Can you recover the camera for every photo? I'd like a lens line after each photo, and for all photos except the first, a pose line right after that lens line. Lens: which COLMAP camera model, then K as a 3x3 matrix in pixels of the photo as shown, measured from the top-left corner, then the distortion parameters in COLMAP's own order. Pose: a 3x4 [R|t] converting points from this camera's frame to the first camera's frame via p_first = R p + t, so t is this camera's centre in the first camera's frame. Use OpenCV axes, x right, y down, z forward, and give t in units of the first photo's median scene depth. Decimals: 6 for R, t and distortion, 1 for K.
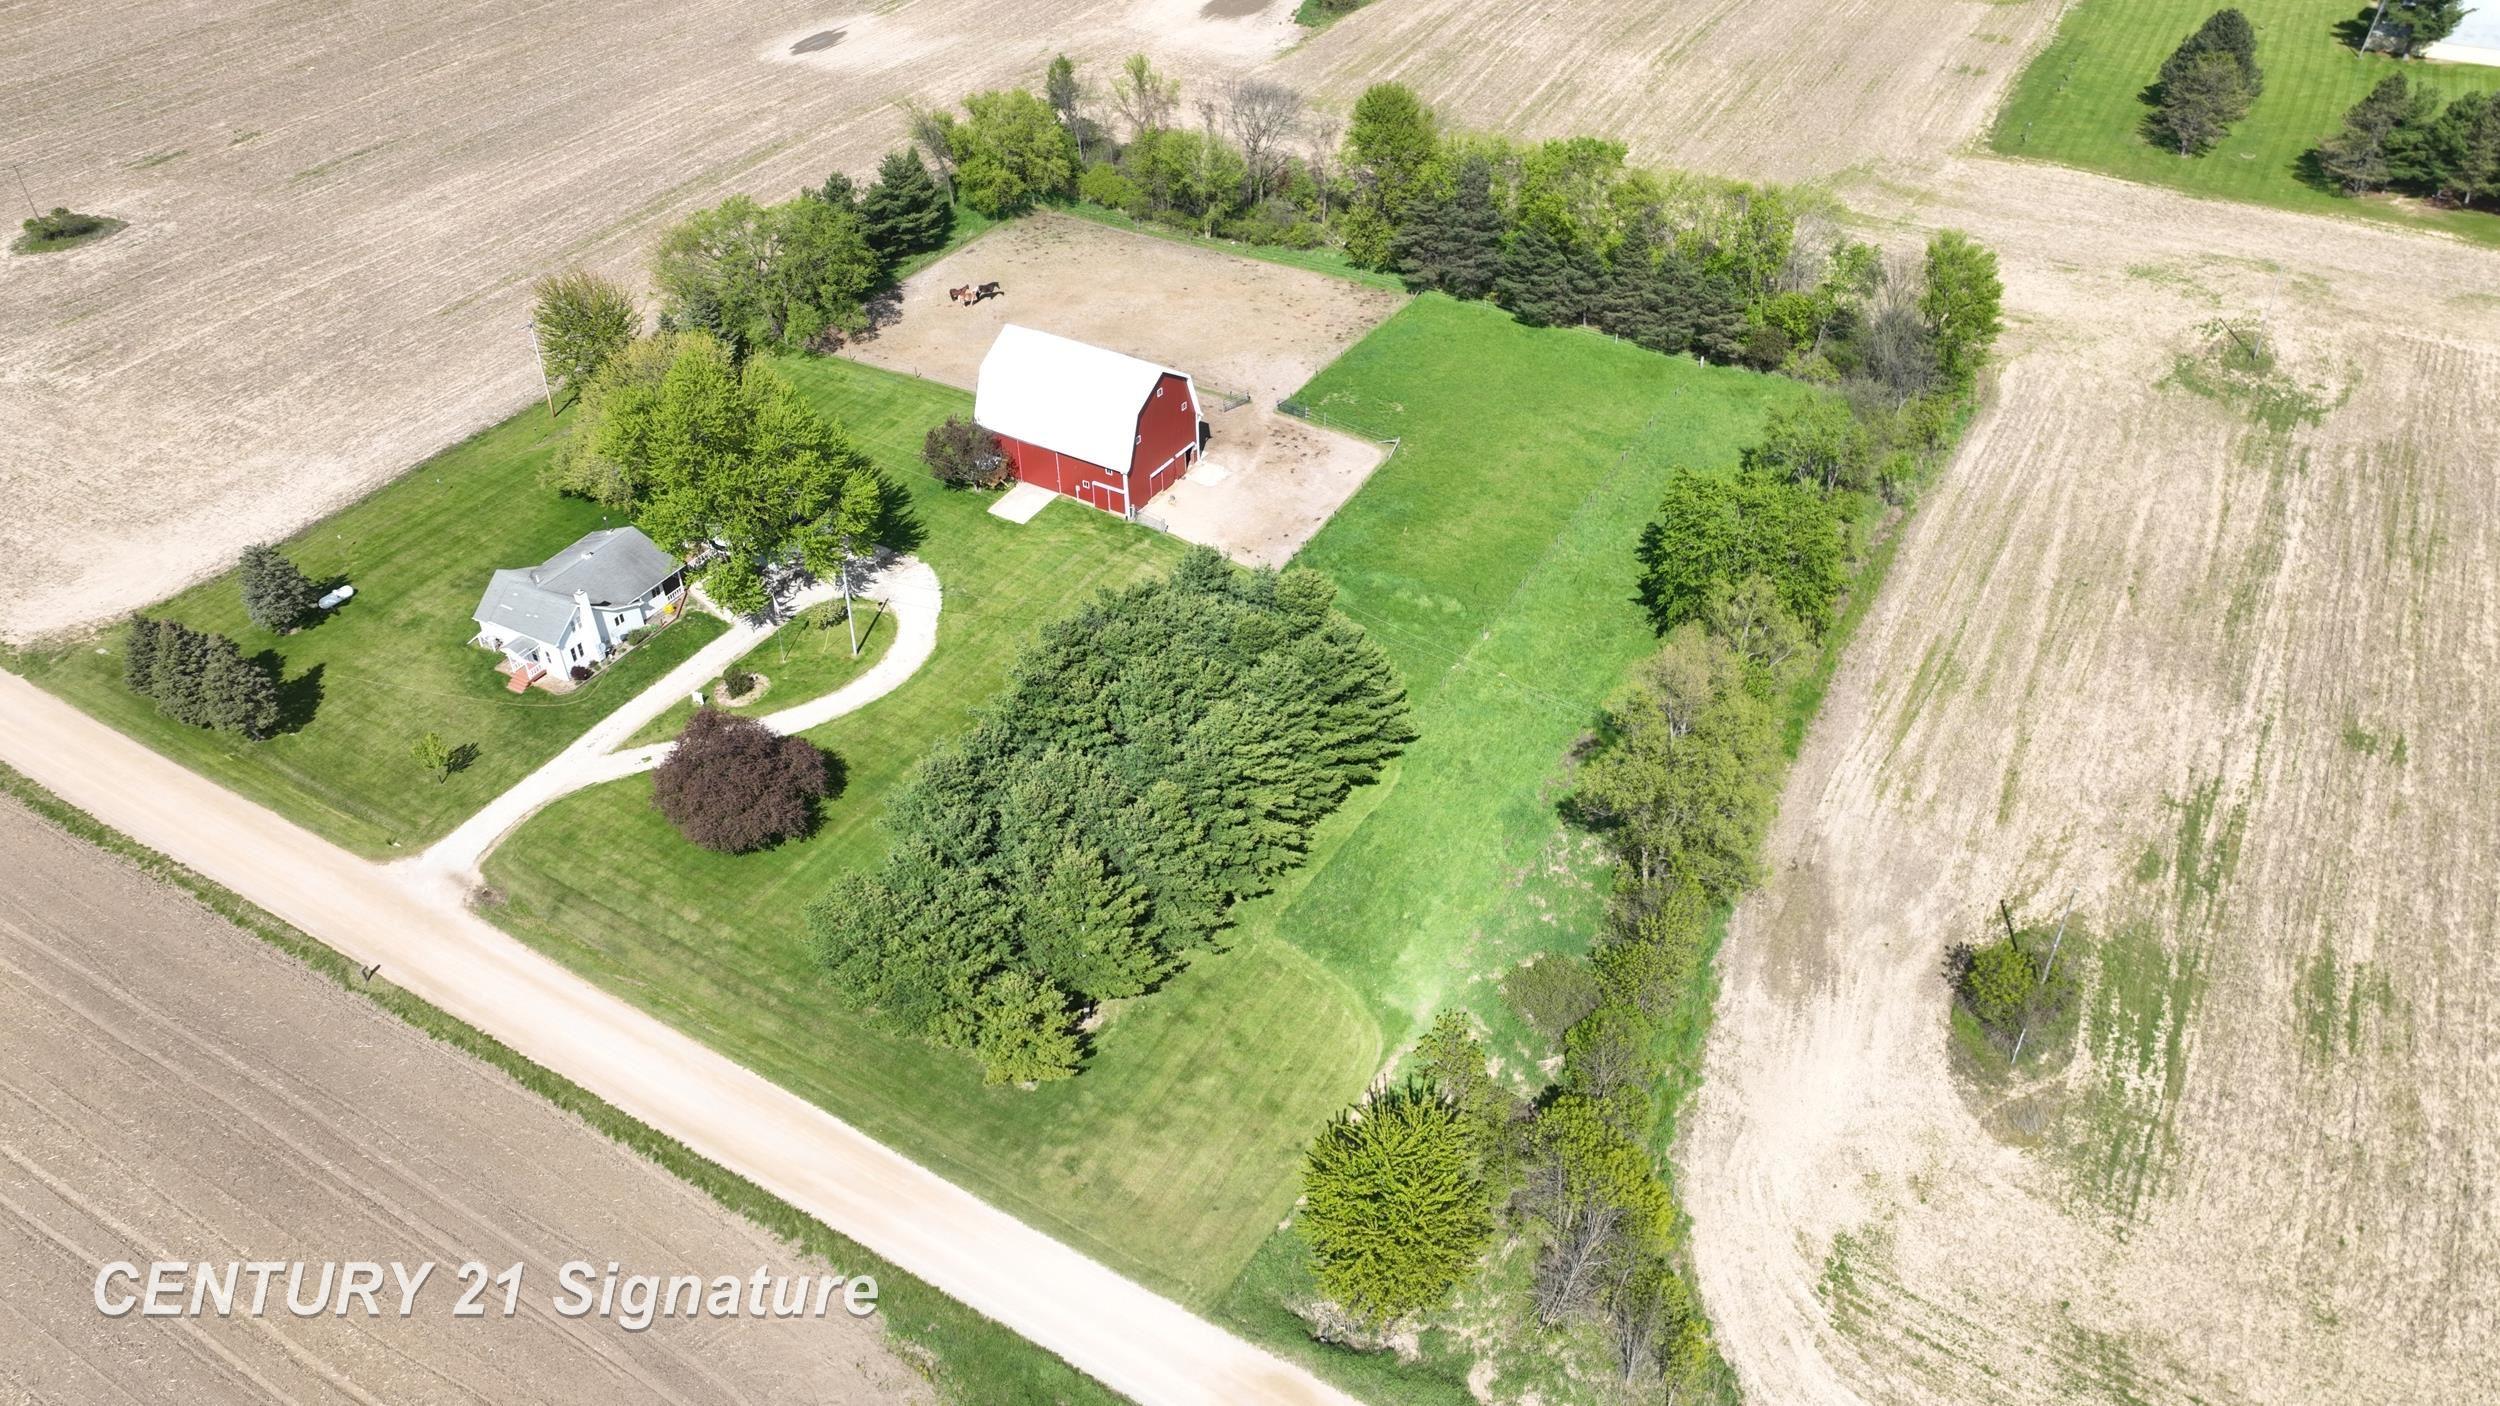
lens RADIAL K [[1779.6, 0, 1242.4], [0, 1779.6, 667.2], [0, 0, 1]] dist [0.004256, 0.003761]
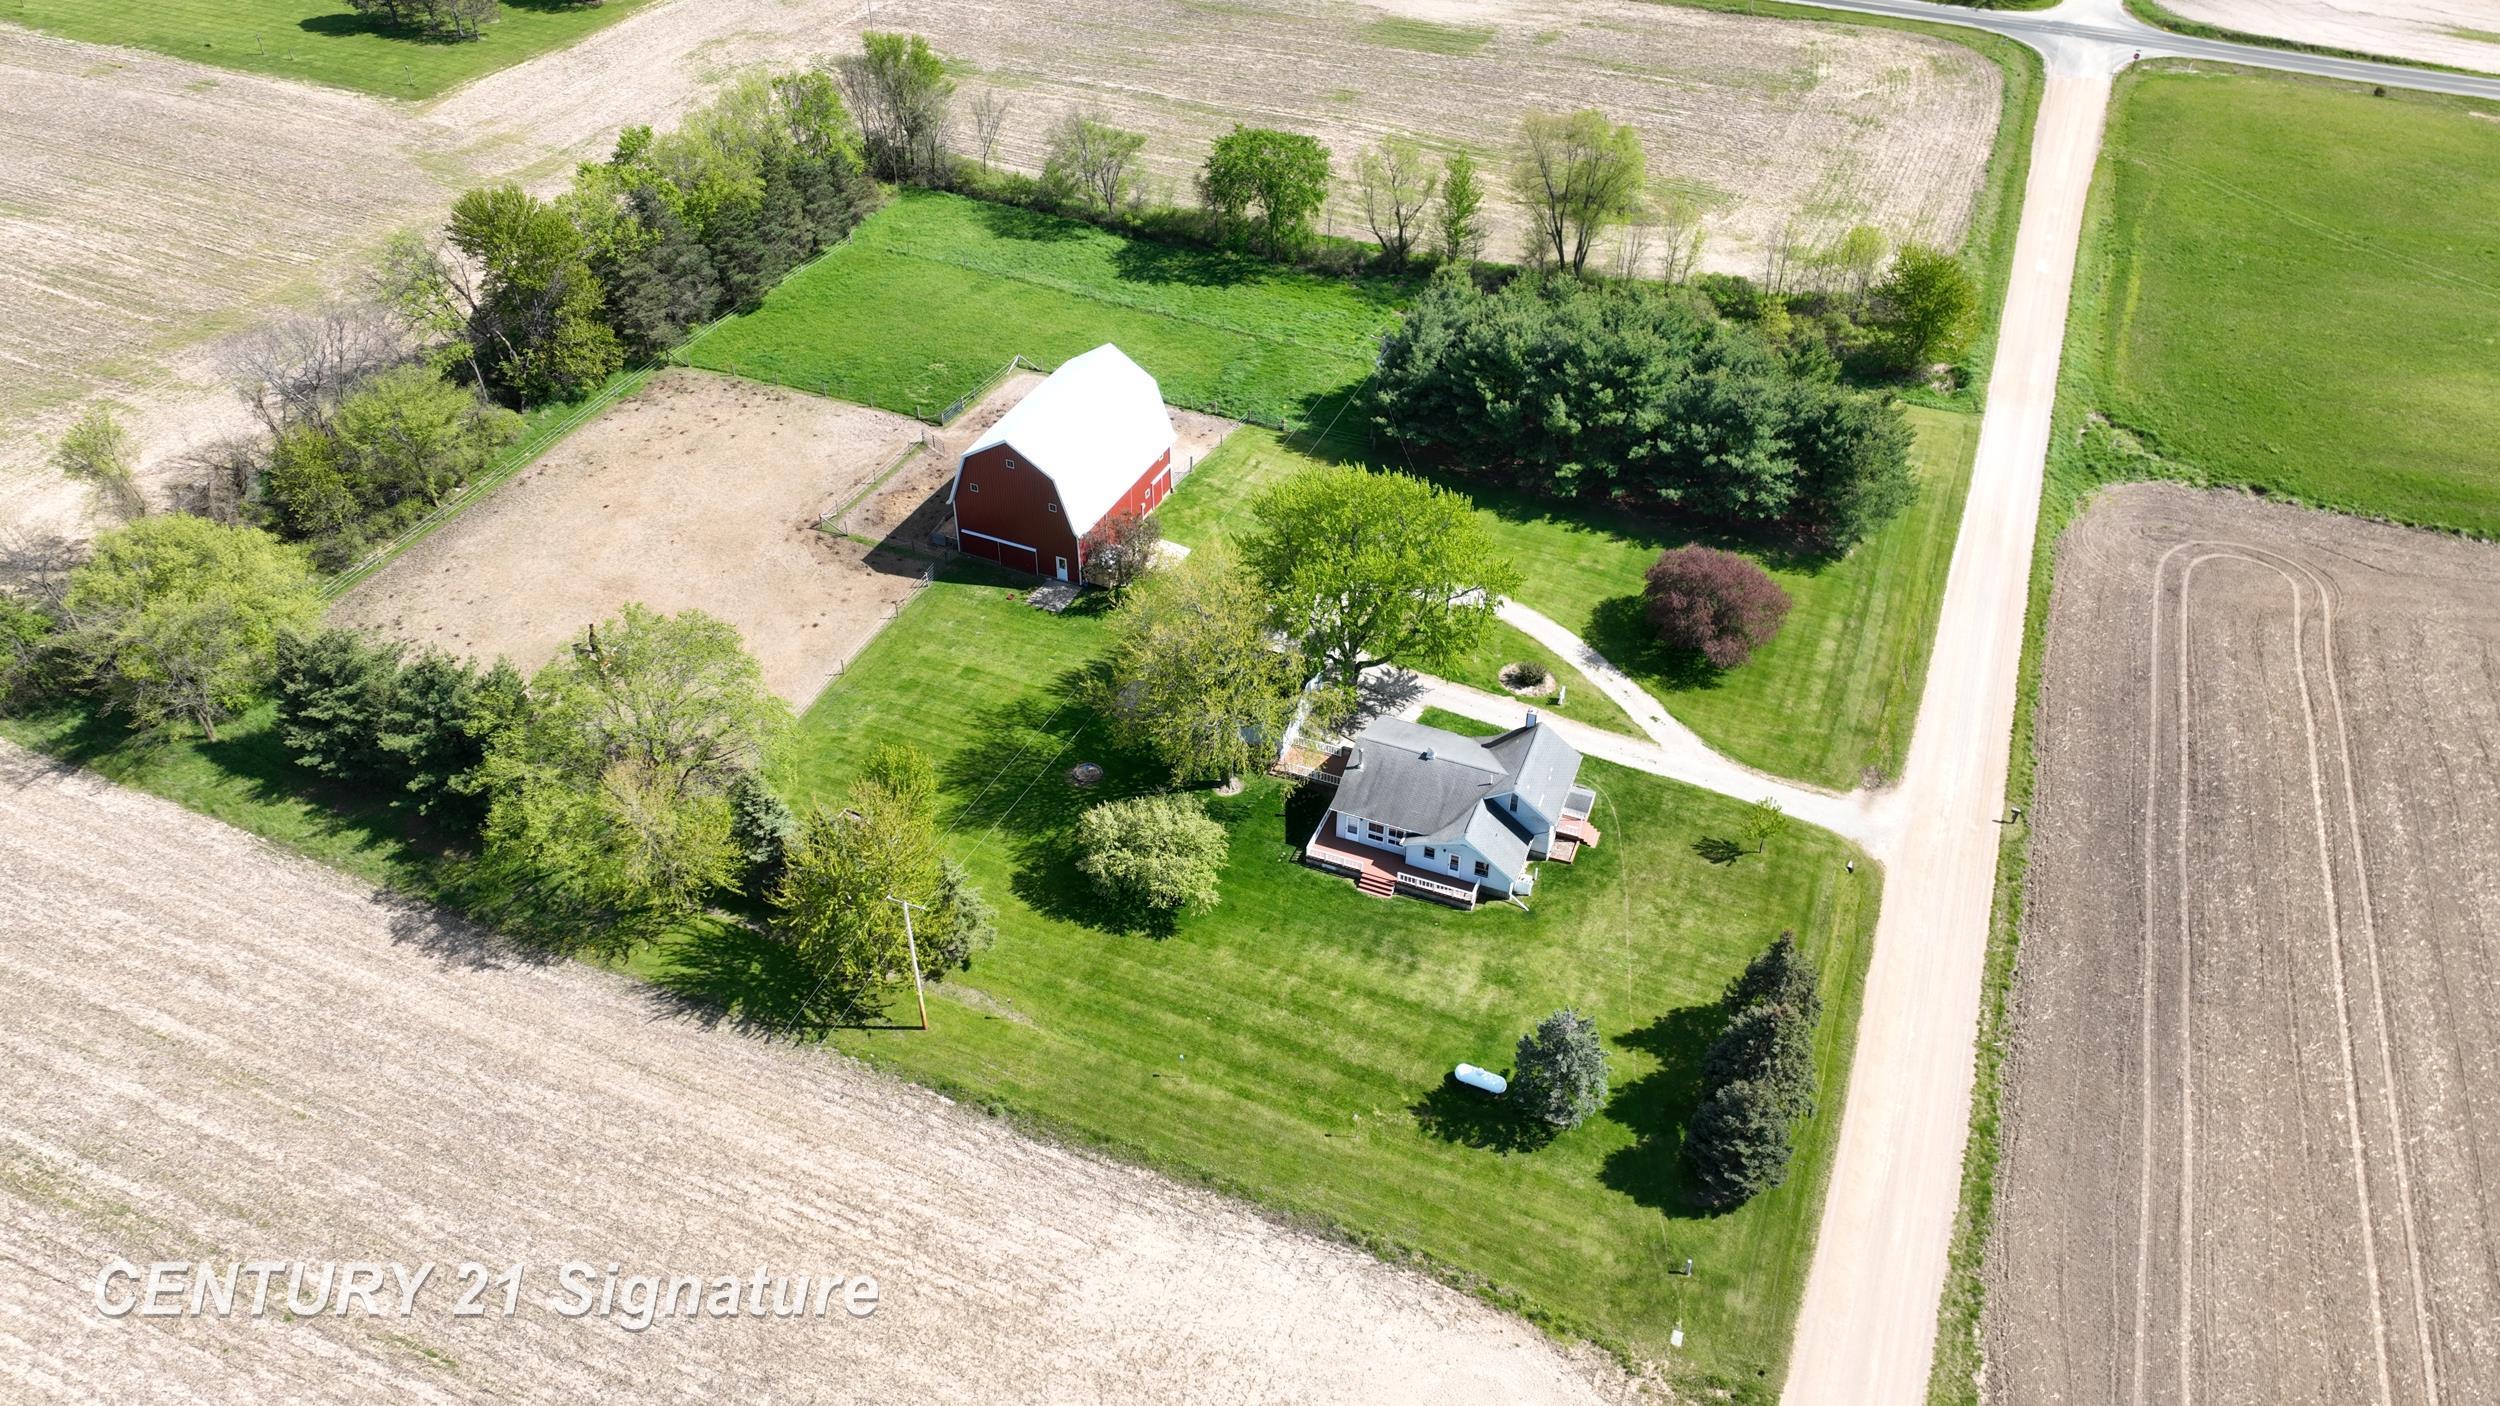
lens RADIAL K [[1755.6, 0, 1248.6], [0, 1755.6, 696.9], [0, 0, 1]] dist [0.008702, 0.004164]
pose [[-0.129037, -0.609343, 0.782337, -0.964309], [0.597699, 0.581729, 0.551677, -0.566475], [-0.791268, 0.538789, 0.289139, 0.822152]]
